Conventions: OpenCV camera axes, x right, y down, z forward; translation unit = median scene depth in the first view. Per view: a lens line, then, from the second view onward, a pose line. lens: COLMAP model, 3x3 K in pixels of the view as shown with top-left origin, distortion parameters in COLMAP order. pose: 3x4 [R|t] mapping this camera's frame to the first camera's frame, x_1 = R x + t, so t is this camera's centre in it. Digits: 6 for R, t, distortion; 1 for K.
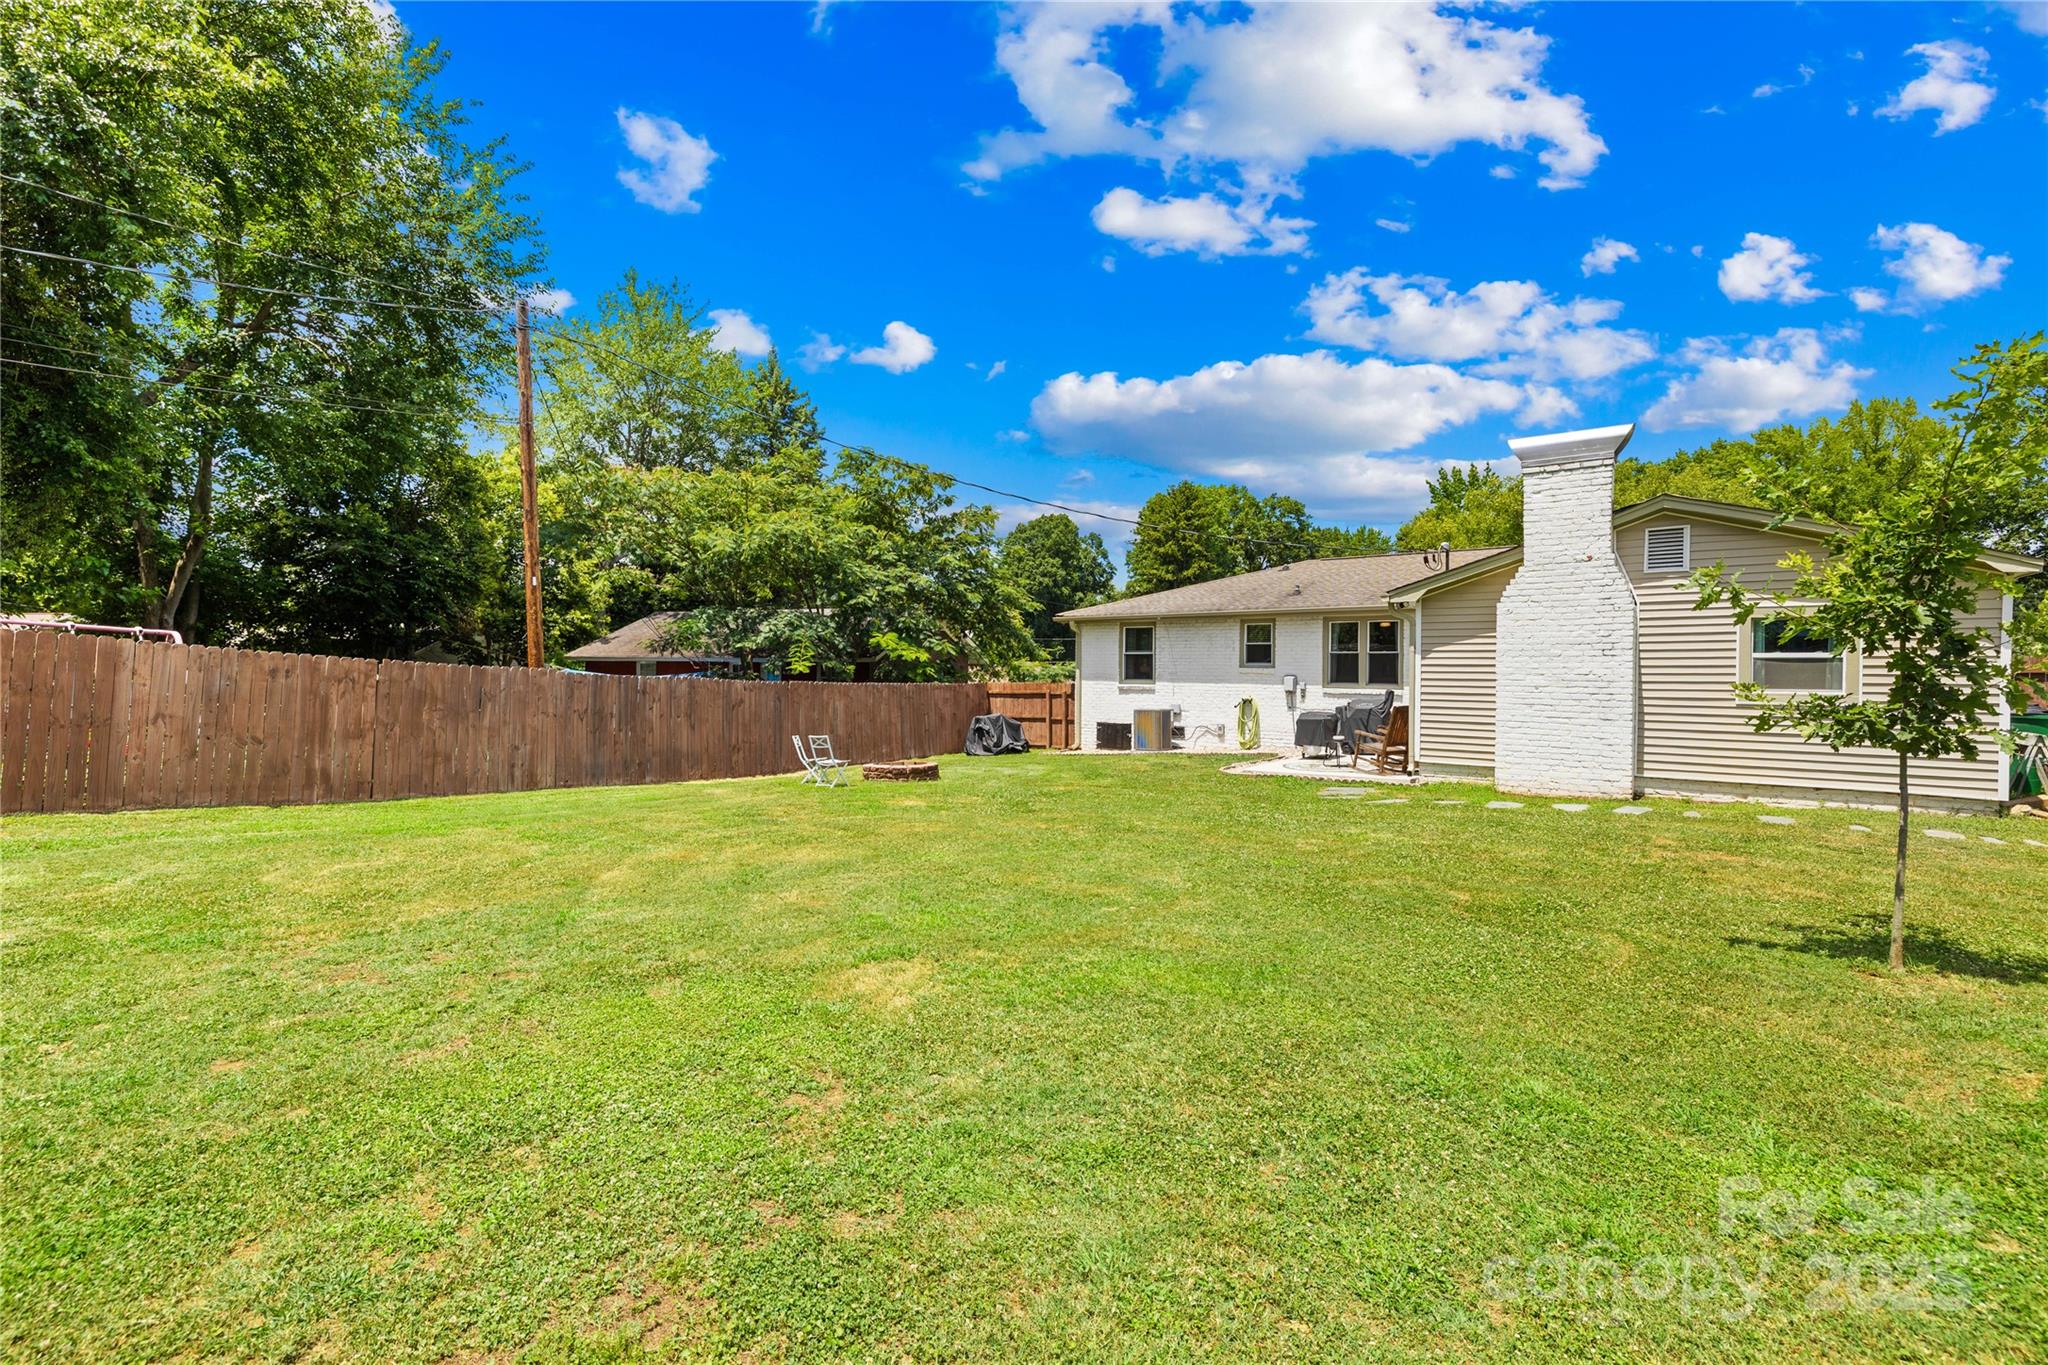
lens RADIAL K [[882.0, 0, 1000.3], [0, 882.0, 676.6], [0, 0, 1]] dist [0.000766, 0.000766]
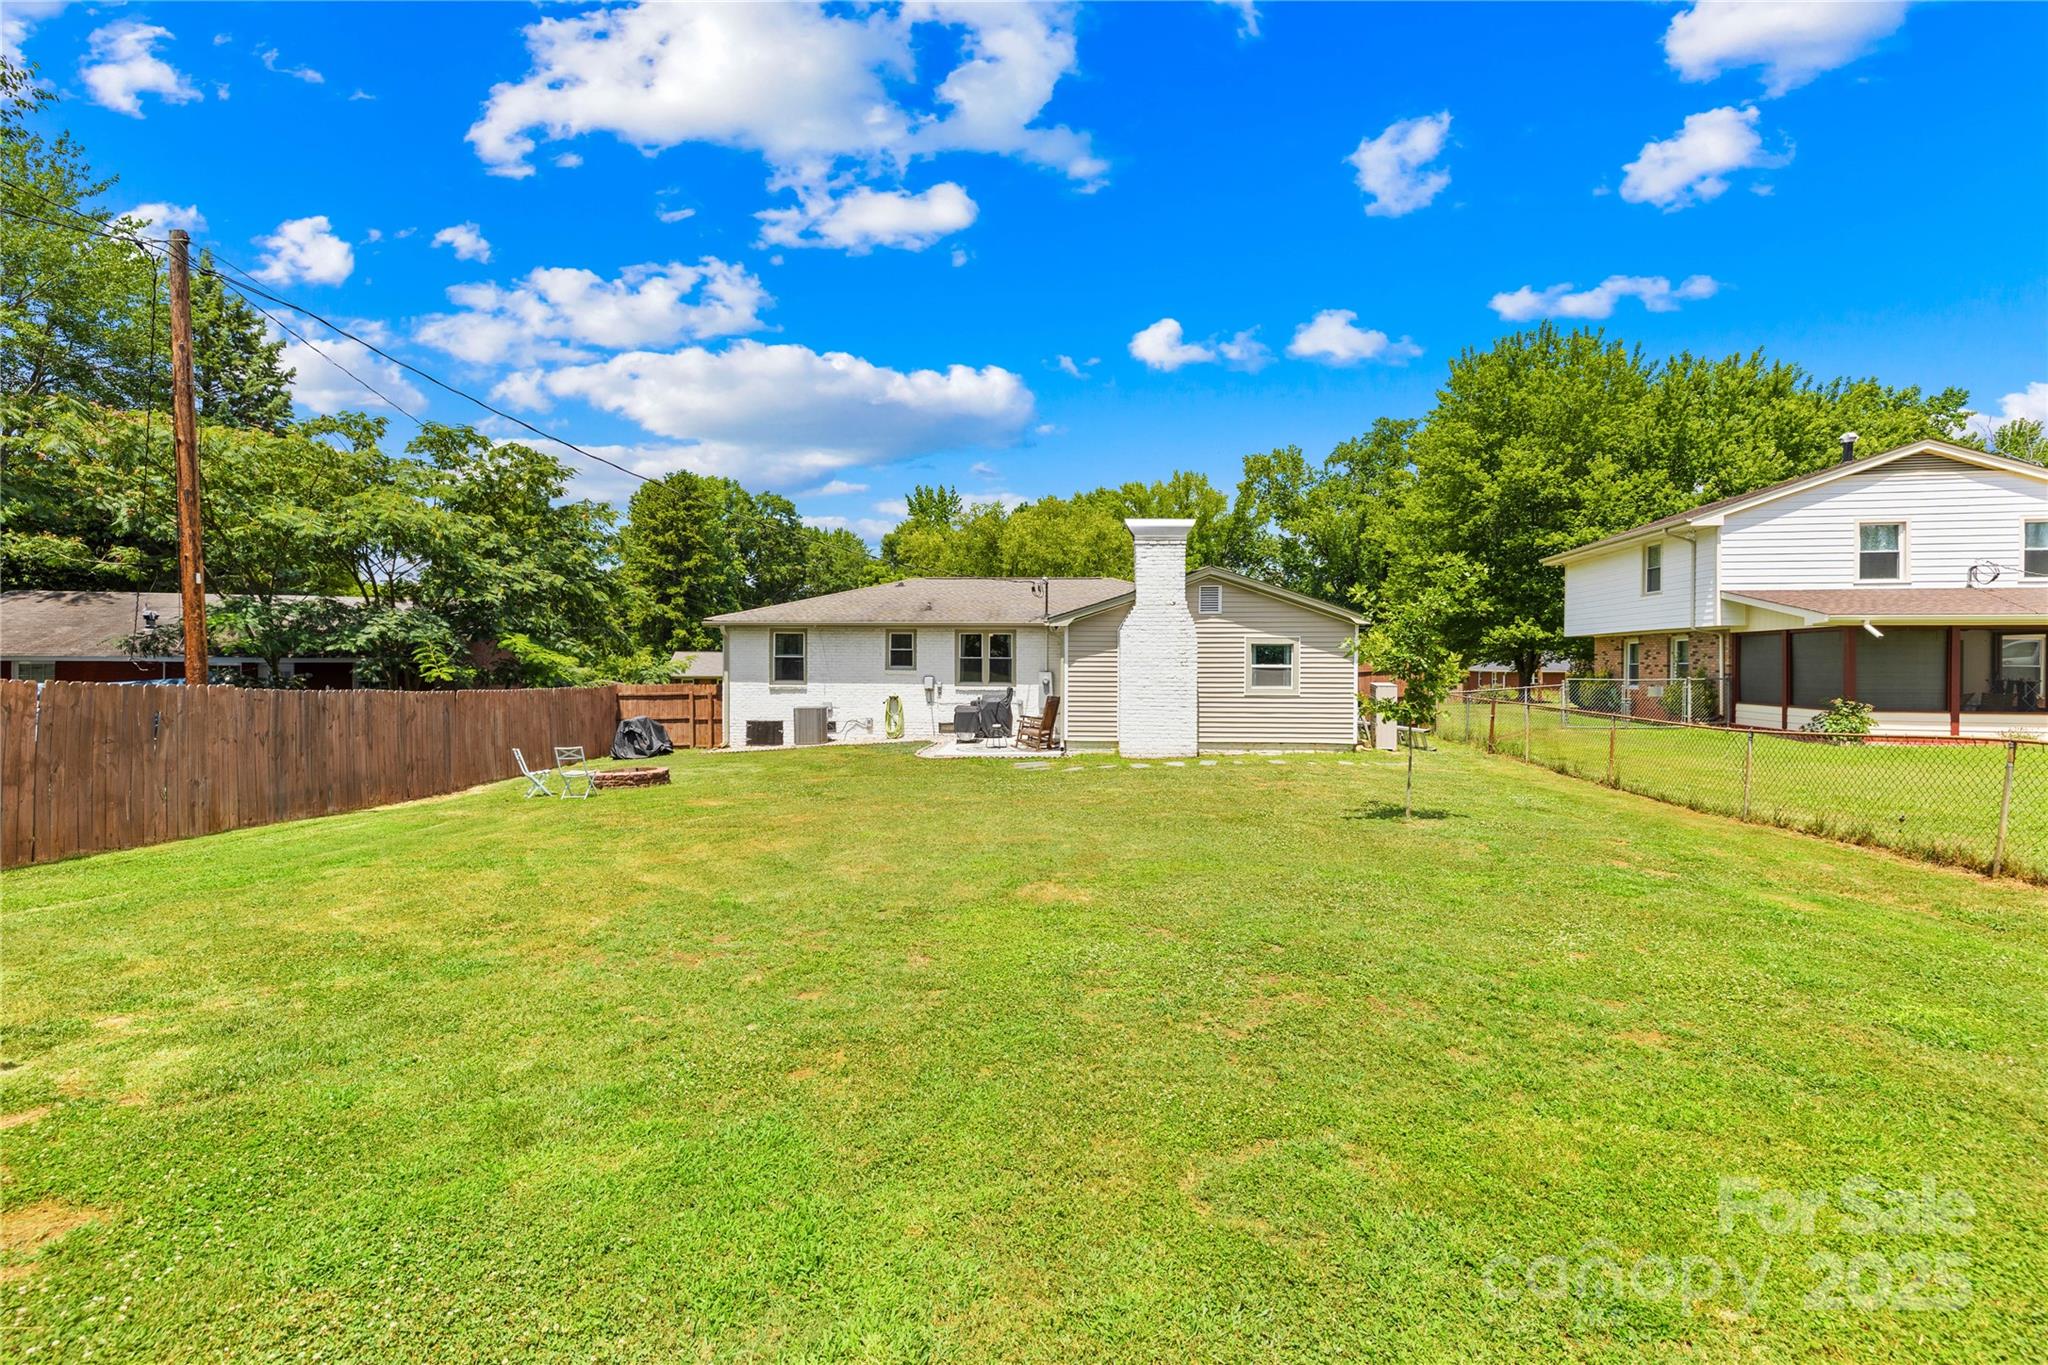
lens RADIAL K [[882.0, 0, 1000.3], [0, 882.0, 676.6], [0, 0, 1]] dist [0.000766, 0.000766]
pose [[0.827752, -0.013567, 0.560930, -0.269505], [0.006776, 0.999876, 0.014185, -0.017098], [-0.561053, -0.007941, 0.827742, -0.067485]]
